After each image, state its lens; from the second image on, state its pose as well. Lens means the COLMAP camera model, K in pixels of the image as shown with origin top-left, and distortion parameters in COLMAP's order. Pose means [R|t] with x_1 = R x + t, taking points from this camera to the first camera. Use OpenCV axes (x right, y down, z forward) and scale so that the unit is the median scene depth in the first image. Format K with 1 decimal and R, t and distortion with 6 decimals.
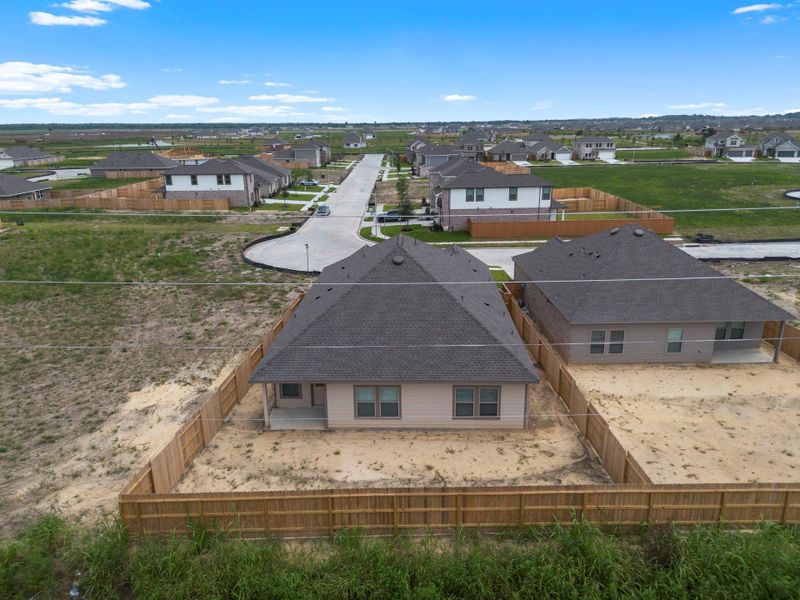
lens RADIAL K [[571.9, 0, 405.2], [0, 571.9, 299.8], [0, 0, 1]] dist [0.042324, -0.034509]
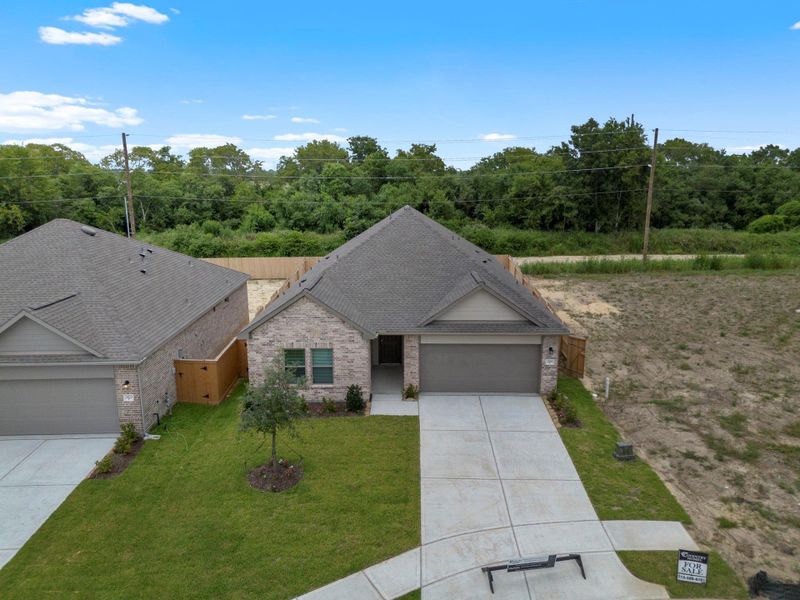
lens RADIAL K [[571.9, 0, 405.2], [0, 571.9, 299.8], [0, 0, 1]] dist [0.042324, -0.034509]
pose [[-0.999633, 0.021720, -0.016202, 0.011616], [0.010854, 0.868801, 0.495043, -0.432607], [0.024828, 0.494685, -0.868718, 1.866377]]
